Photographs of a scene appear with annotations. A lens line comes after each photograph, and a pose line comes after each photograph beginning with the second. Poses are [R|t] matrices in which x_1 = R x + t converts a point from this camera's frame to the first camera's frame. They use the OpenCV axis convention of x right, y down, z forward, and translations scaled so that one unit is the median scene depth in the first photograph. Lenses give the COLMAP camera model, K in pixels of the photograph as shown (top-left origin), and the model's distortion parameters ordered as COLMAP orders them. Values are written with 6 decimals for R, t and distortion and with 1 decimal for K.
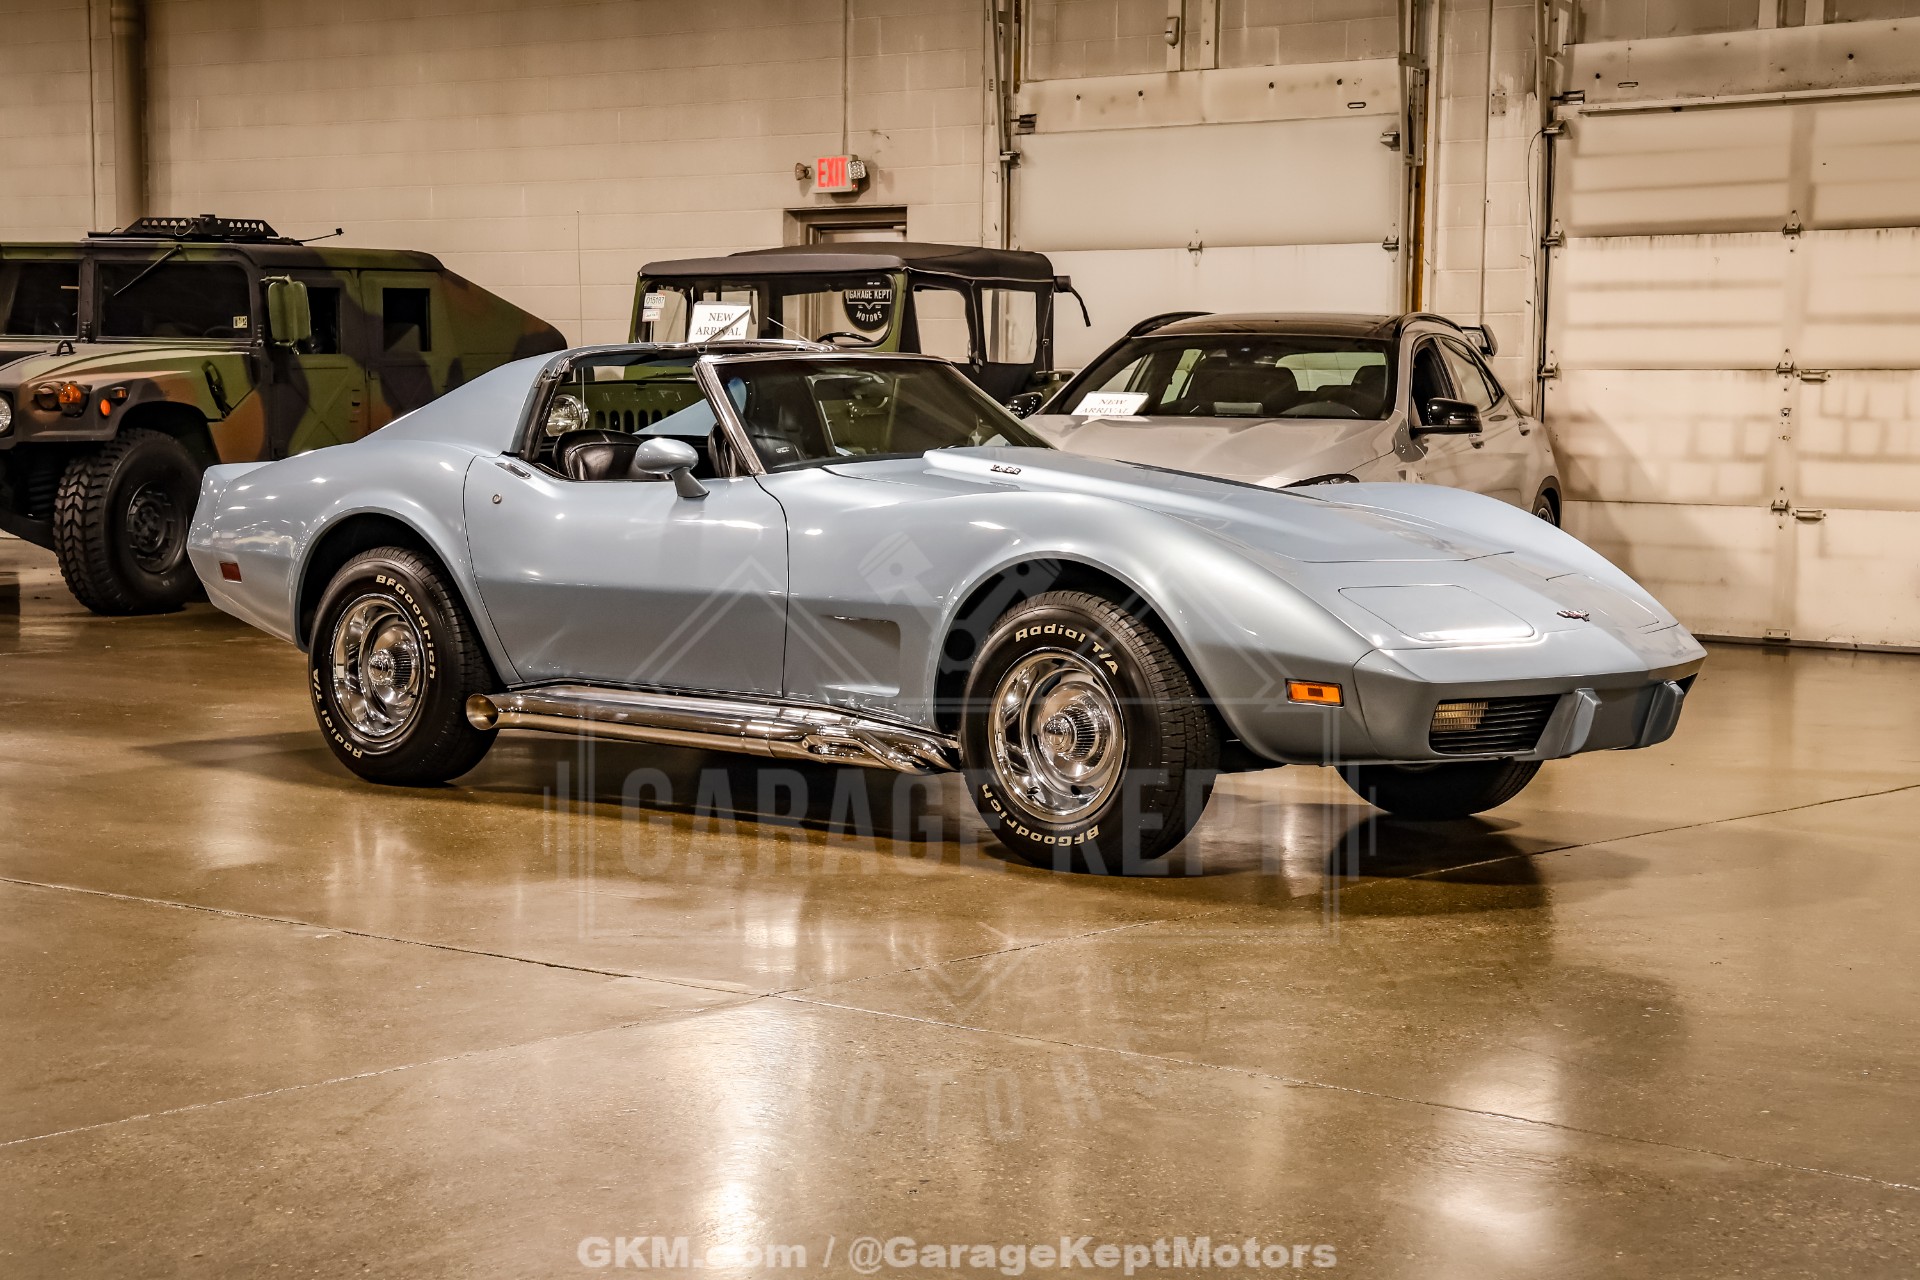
lens RADIAL K [[3436.7, 0, 960.0], [0, 3436.7, 640.0], [0, 0, 1]] dist [0.130930, 0.869933]
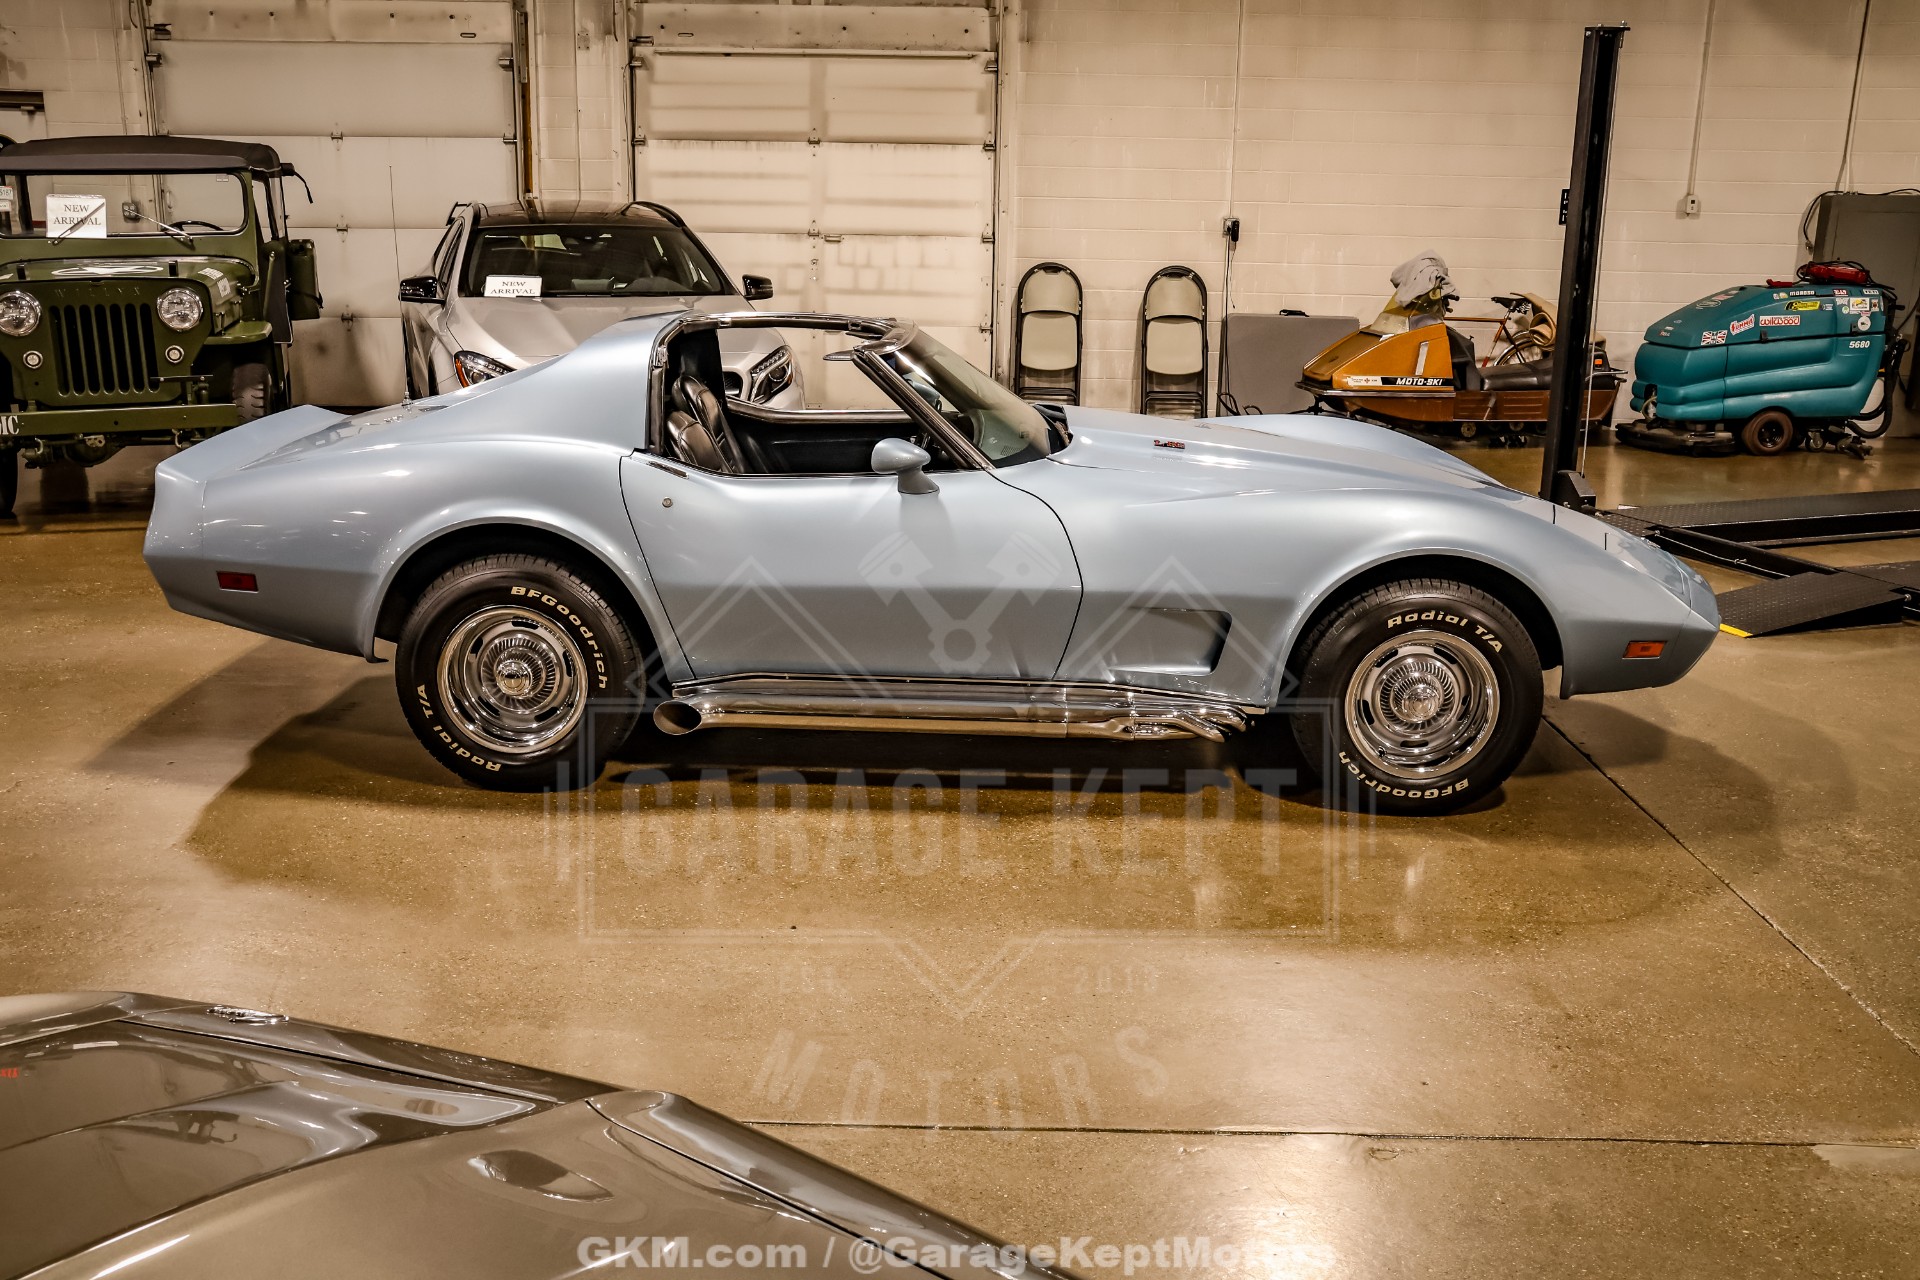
lens RADIAL K [[1826.6, 0, 948.9], [0, 1826.6, 642.8], [0, 0, 1]] dist [-0.116254, 0.200210]
pose [[0.775801, -0.155735, 0.611456, -0.230596], [0.036996, 0.978622, 0.202311, -0.060409], [-0.629892, -0.134332, 0.764978, 0.322864]]
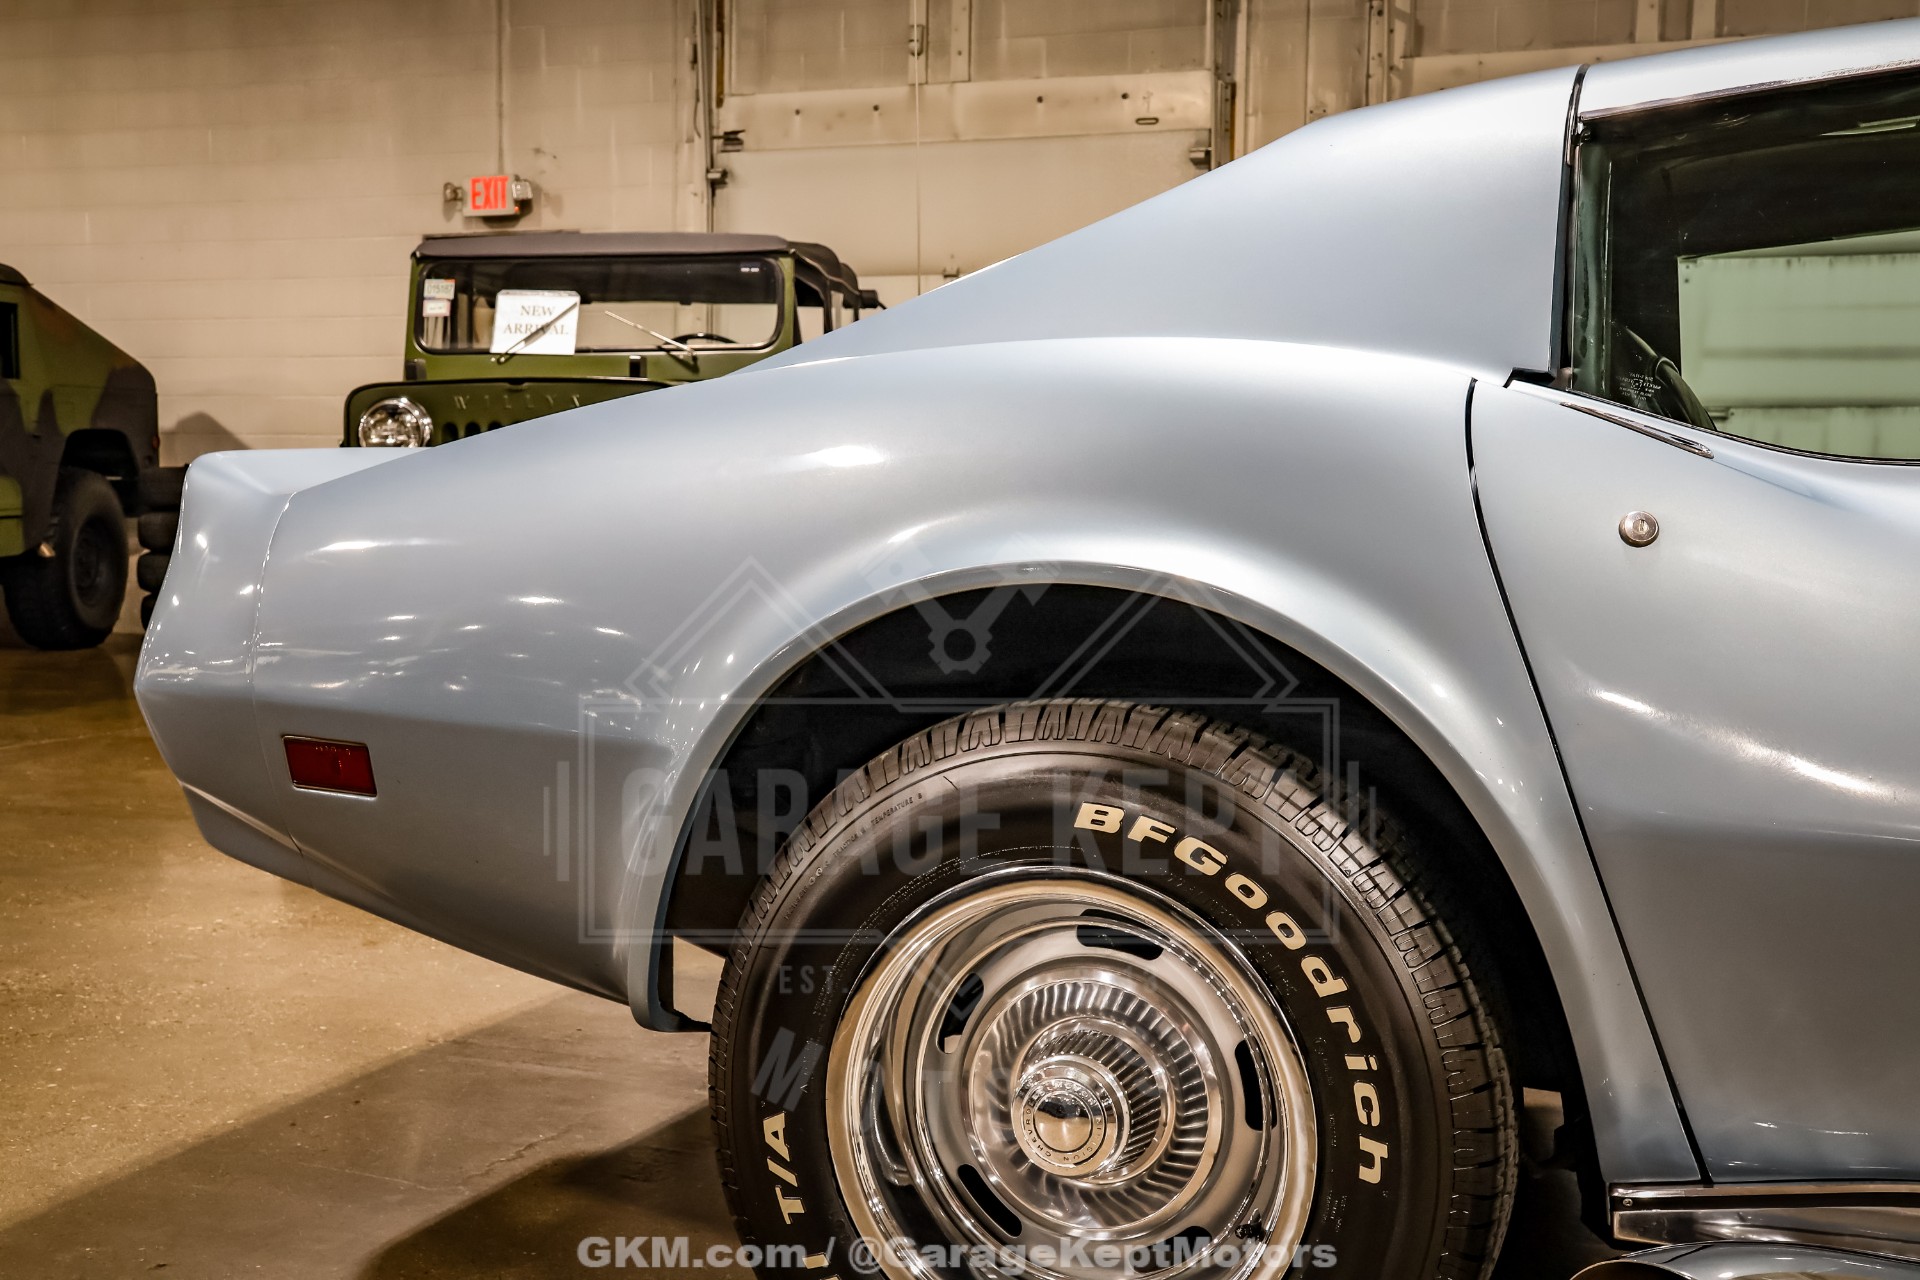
lens RADIAL K [[2198.5, 0, 960.0], [0, 2198.5, 640.0], [0, 0, 1]] dist [-0.016212, 0.245791]
pose [[0.942581, -0.020017, 0.333377, -0.142546], [0.020353, 0.999790, 0.002487, -0.019642], [-0.333356, 0.004441, 0.942790, 0.500383]]
